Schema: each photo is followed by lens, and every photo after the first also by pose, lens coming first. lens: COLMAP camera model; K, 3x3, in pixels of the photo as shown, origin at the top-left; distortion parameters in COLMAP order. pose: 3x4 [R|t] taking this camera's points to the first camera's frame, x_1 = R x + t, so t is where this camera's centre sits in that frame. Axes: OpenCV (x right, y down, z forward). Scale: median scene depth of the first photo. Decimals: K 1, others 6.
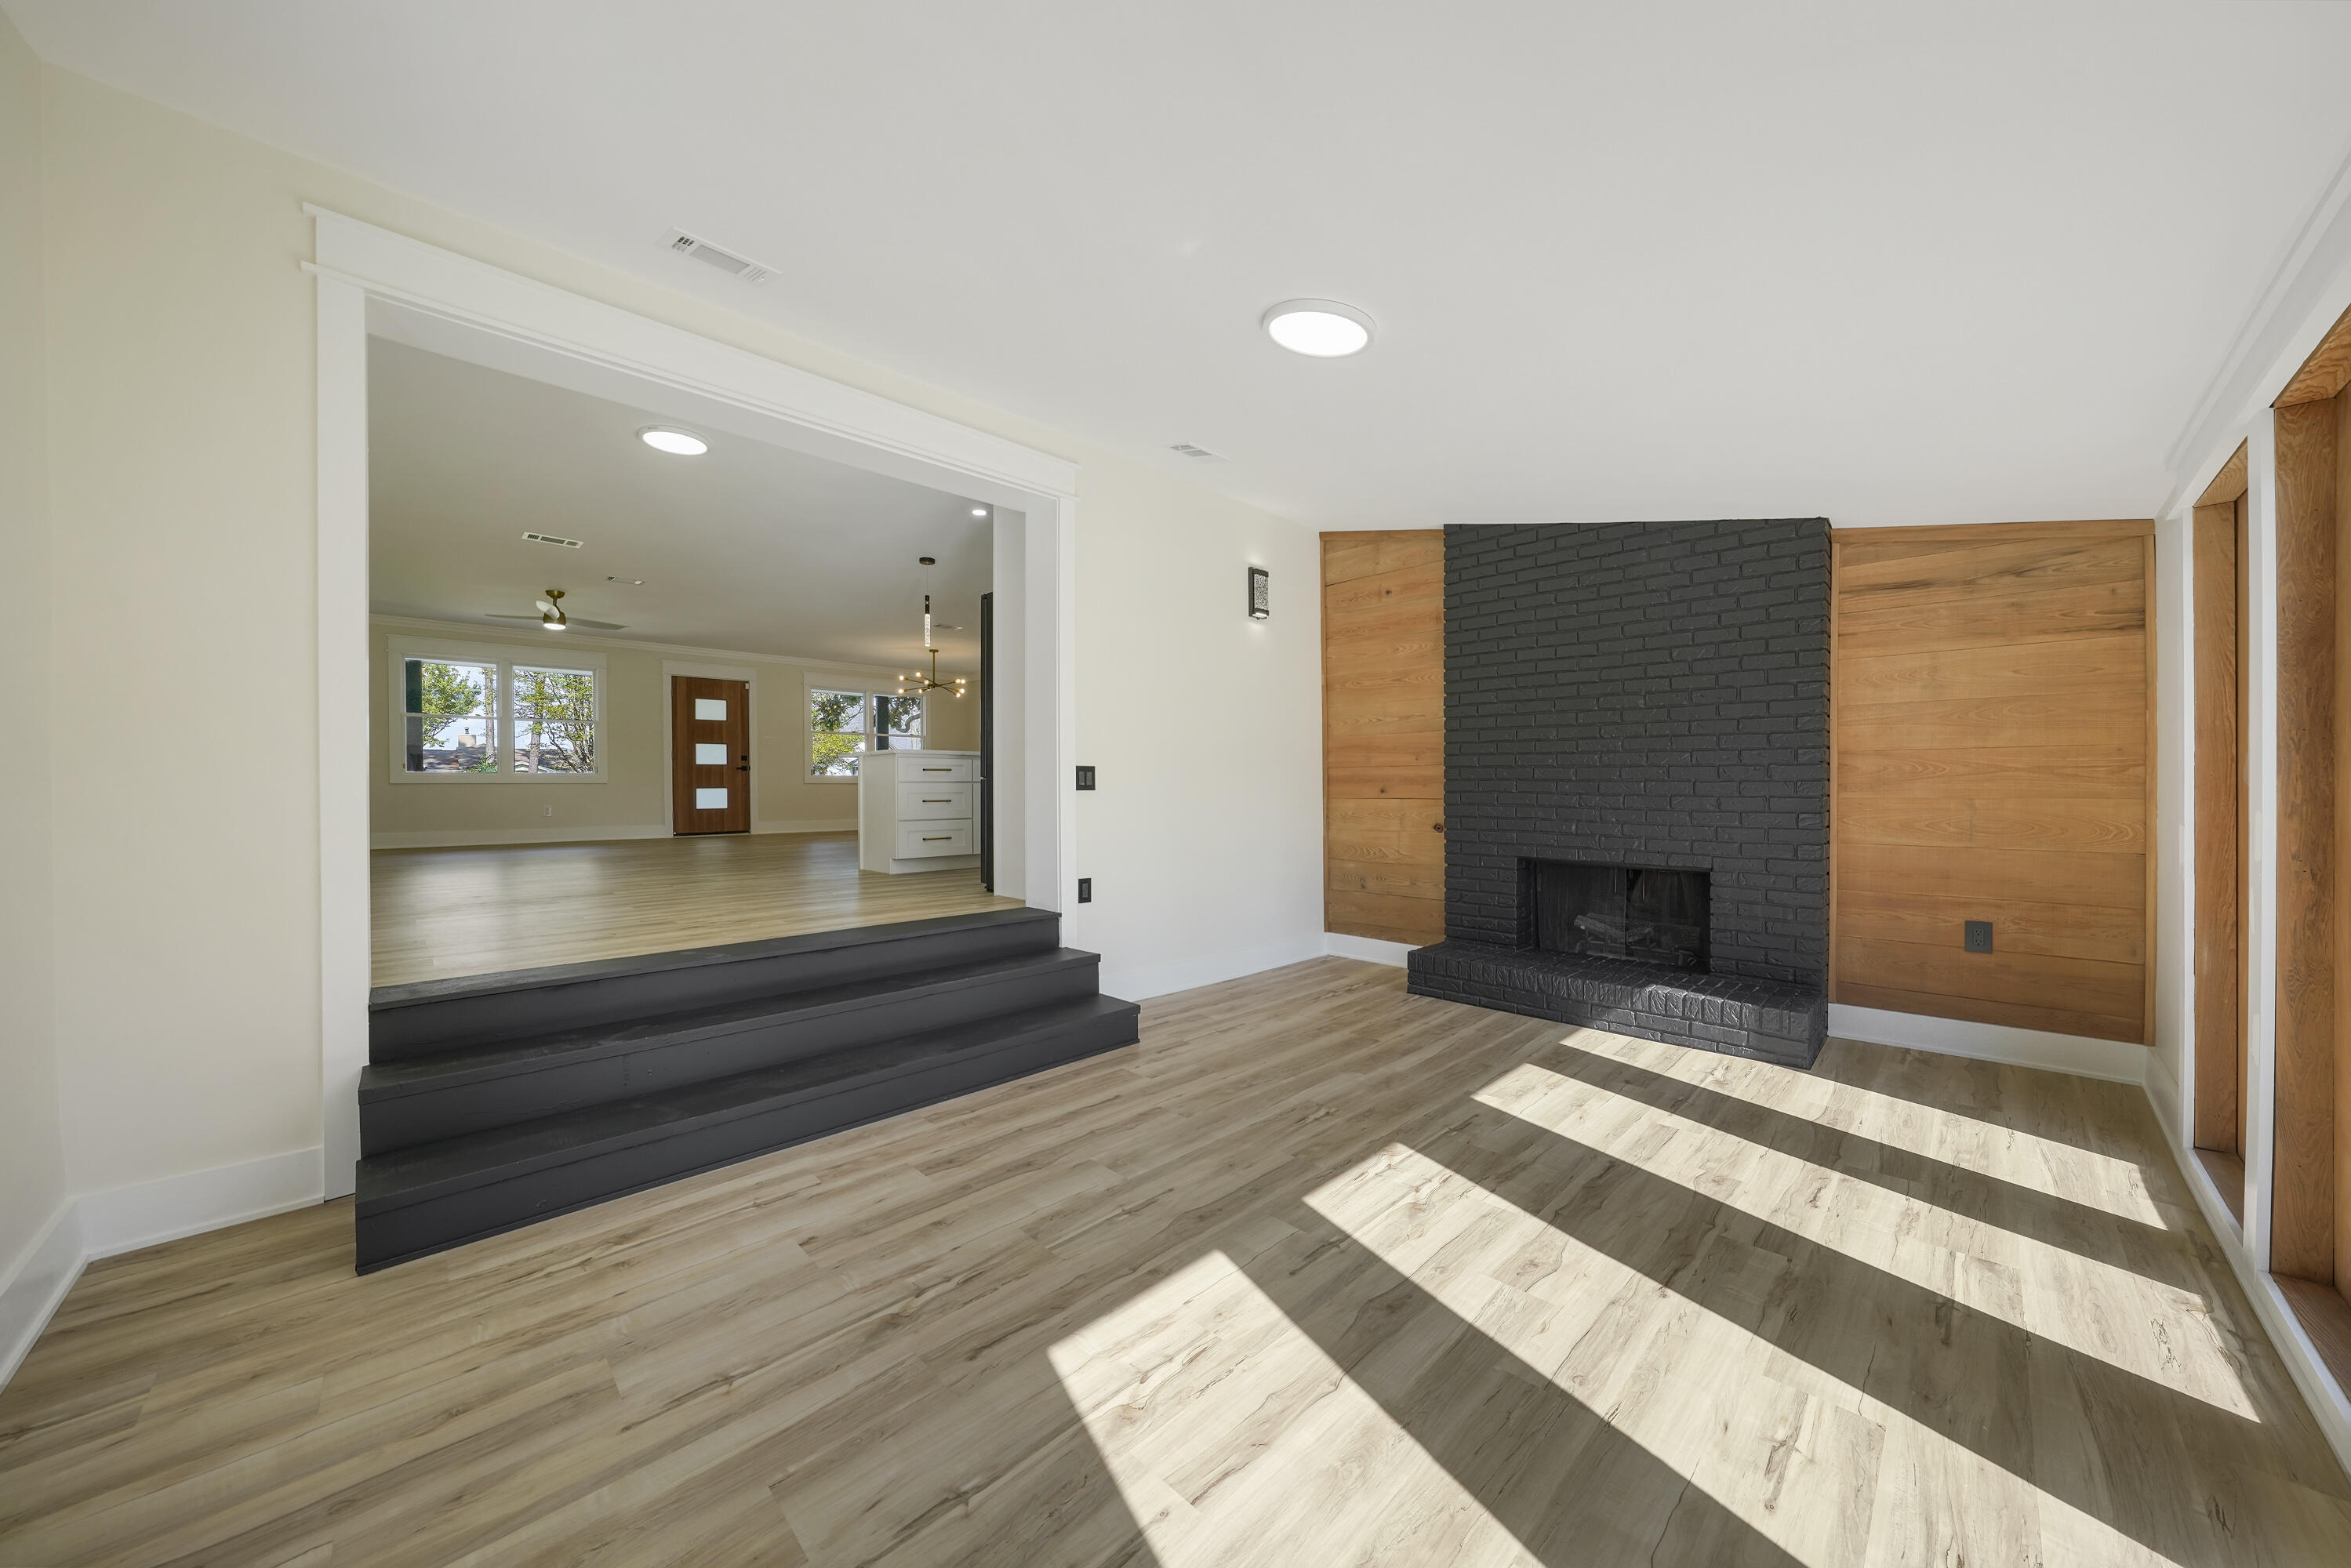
lens RADIAL K [[812.3, 0, 1181.9], [0, 812.3, 797.5], [0, 0, 1]] dist [-0.016139, 0.000966]
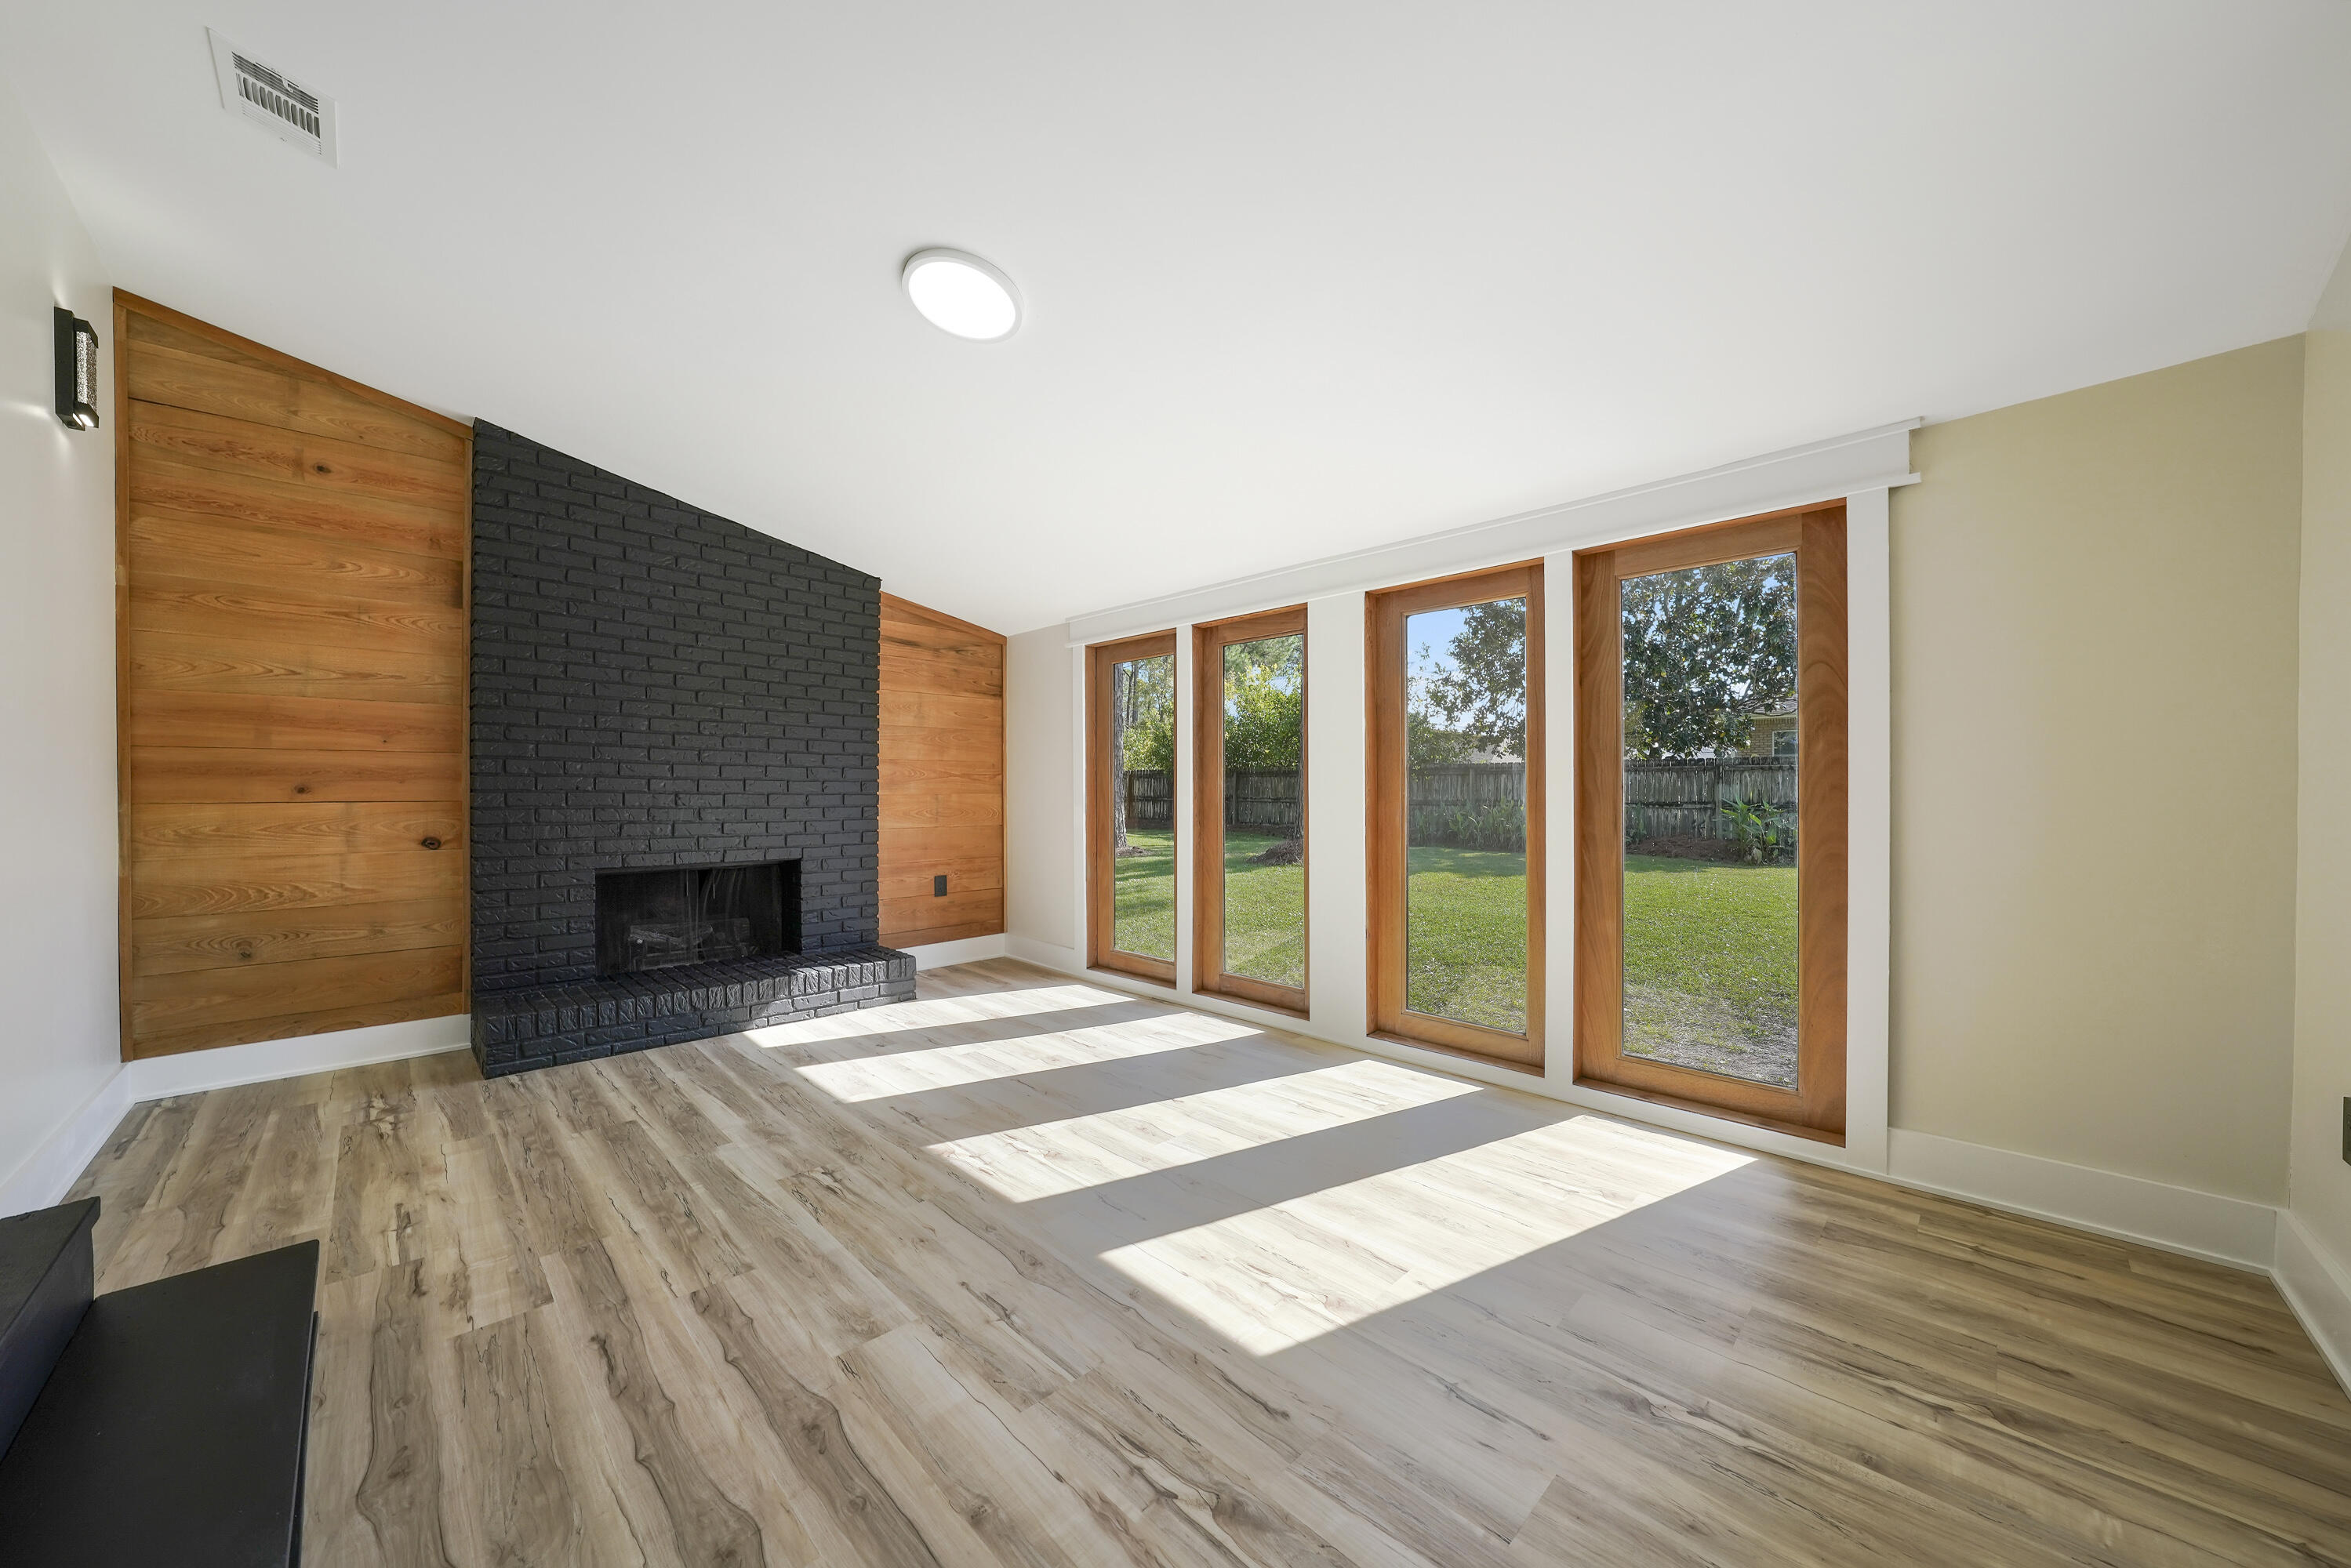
lens RADIAL K [[849.3, 0, 1169.6], [0, 849.3, 784.3], [0, 0, 1]] dist [-0.020449, 0.002902]
pose [[-0.001836, 0.010178, 0.999947, -0.716418], [0.014670, 0.999841, -0.010150, 0.006639], [-0.999891, 0.014650, -0.001985, 0.672600]]
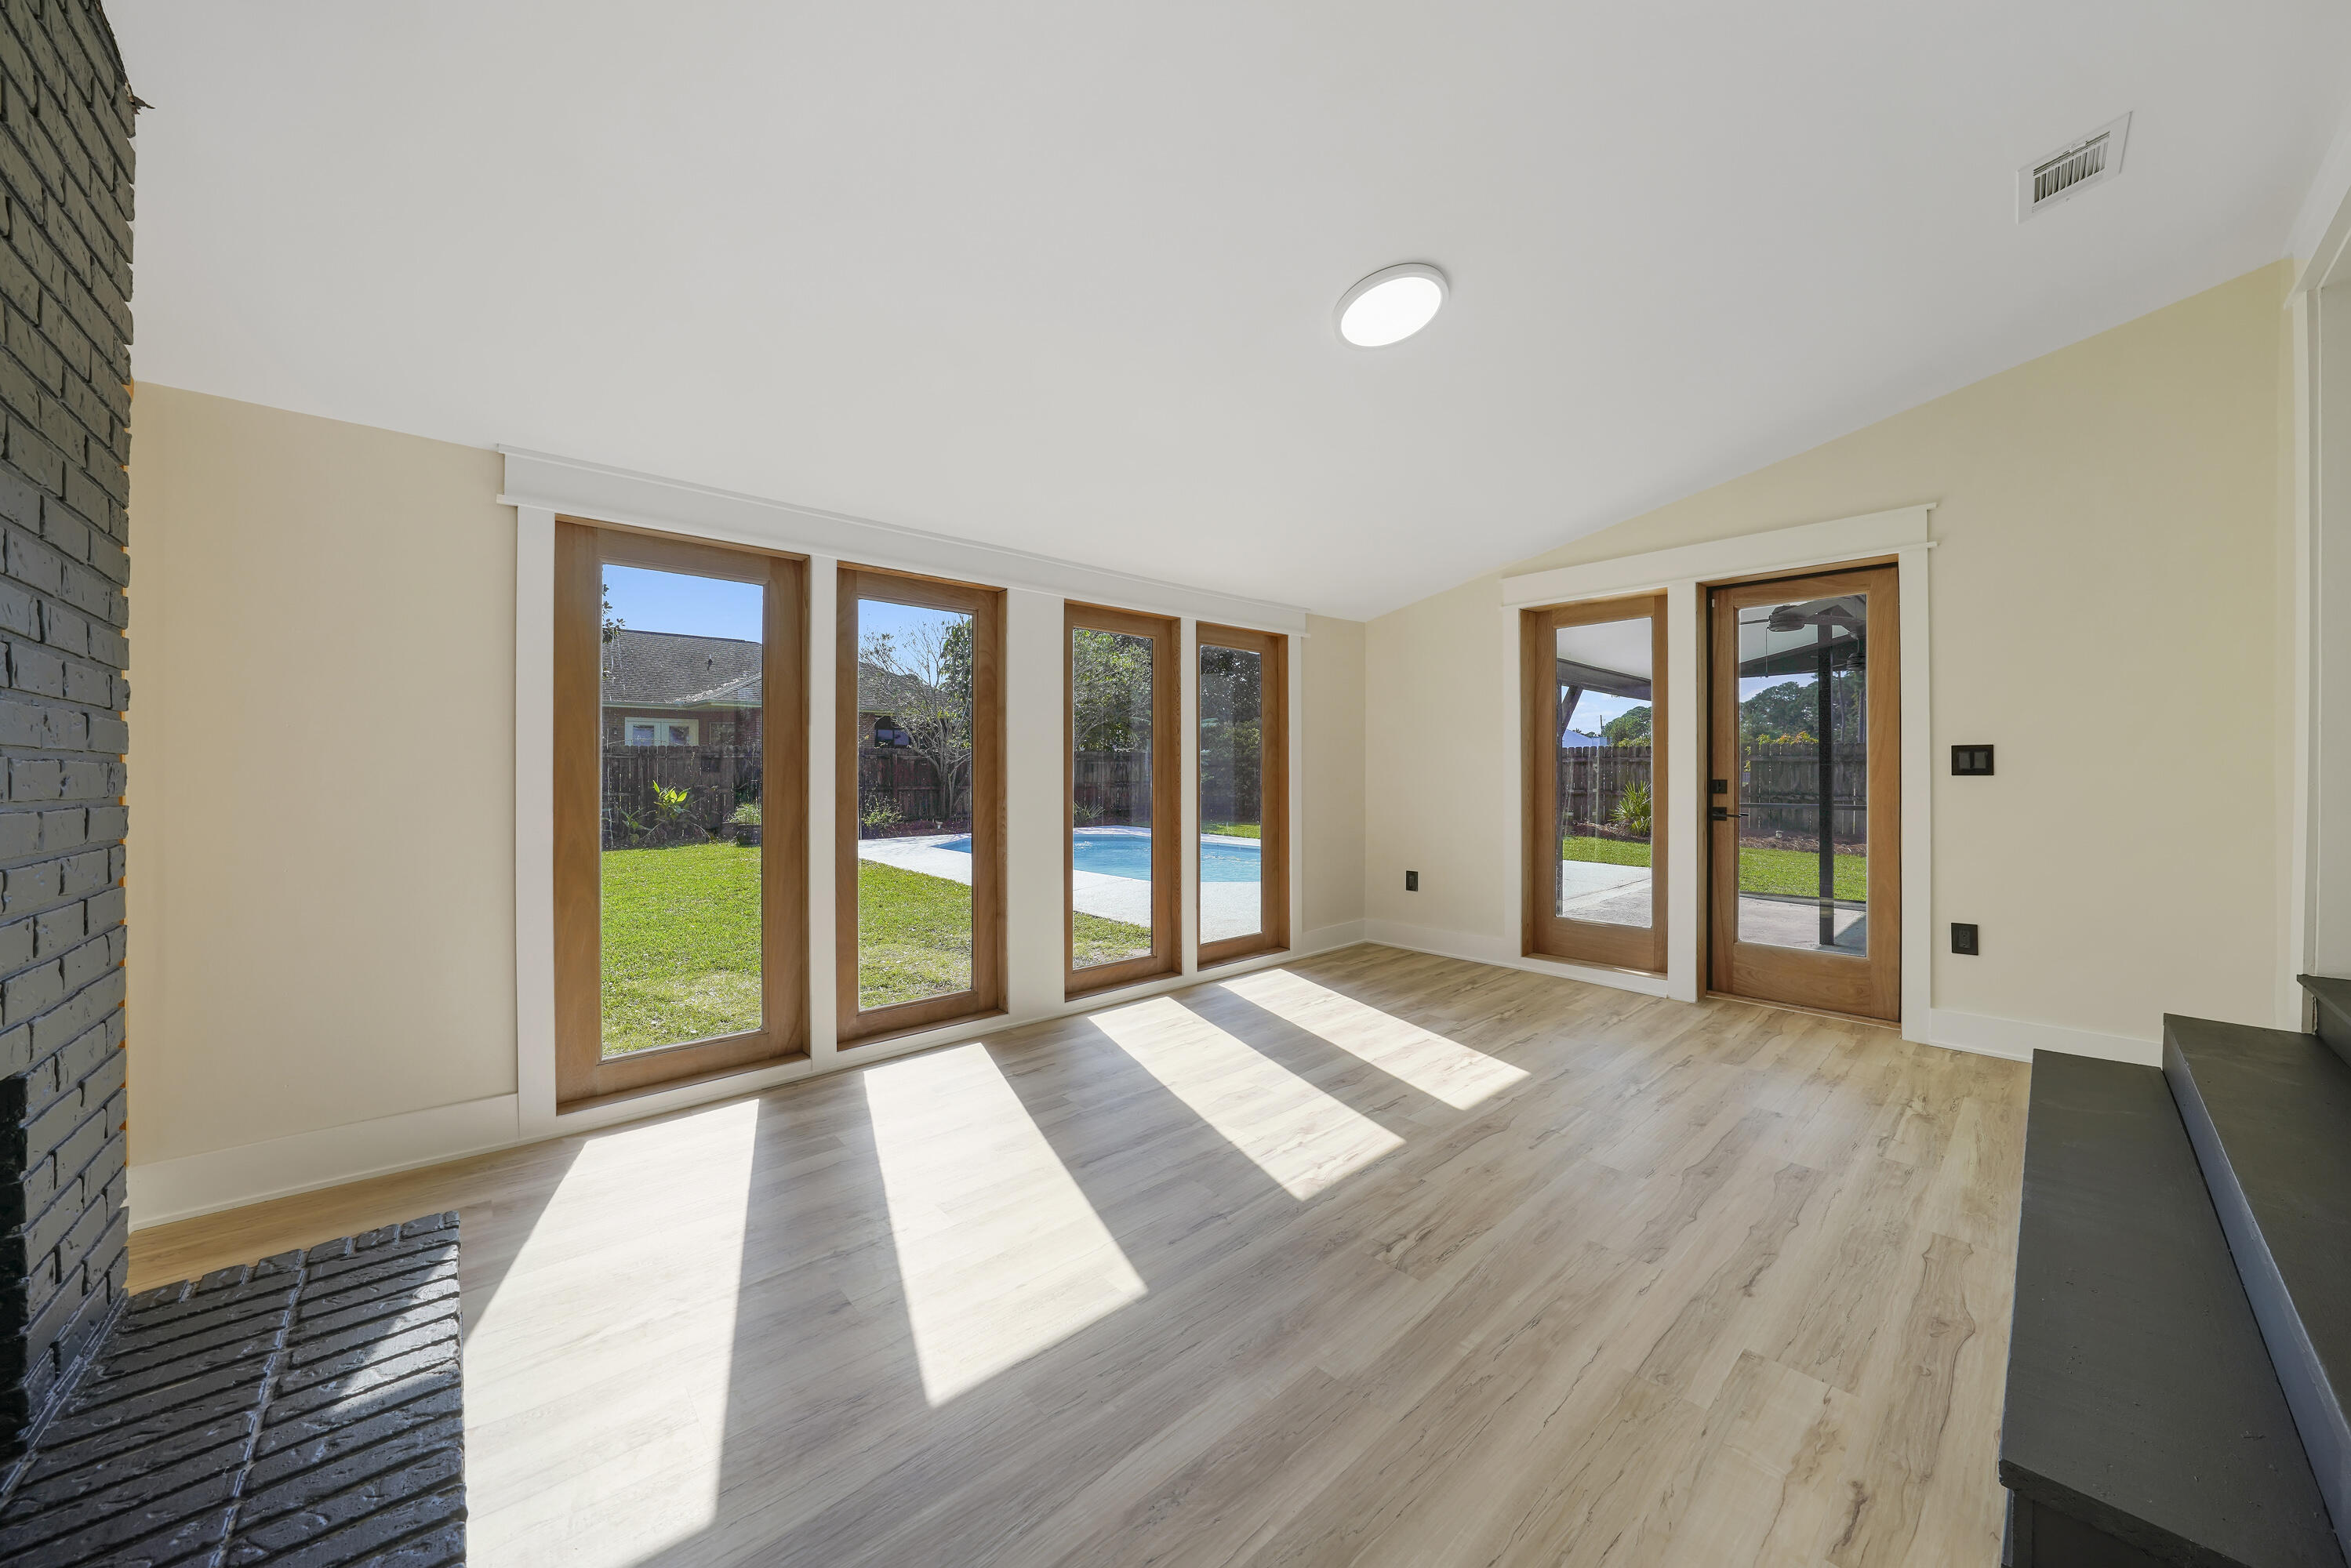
lens RADIAL K [[812.3, 0, 1214.2], [0, 812.3, 765.7], [0, 0, 1]] dist [-0.016139, 0.000966]
pose [[-0.999979, 0.002980, 0.005802, 0.333956], [0.003006, 0.999986, 0.004395, -0.018535], [-0.005789, 0.004413, -0.999974, 1.746700]]
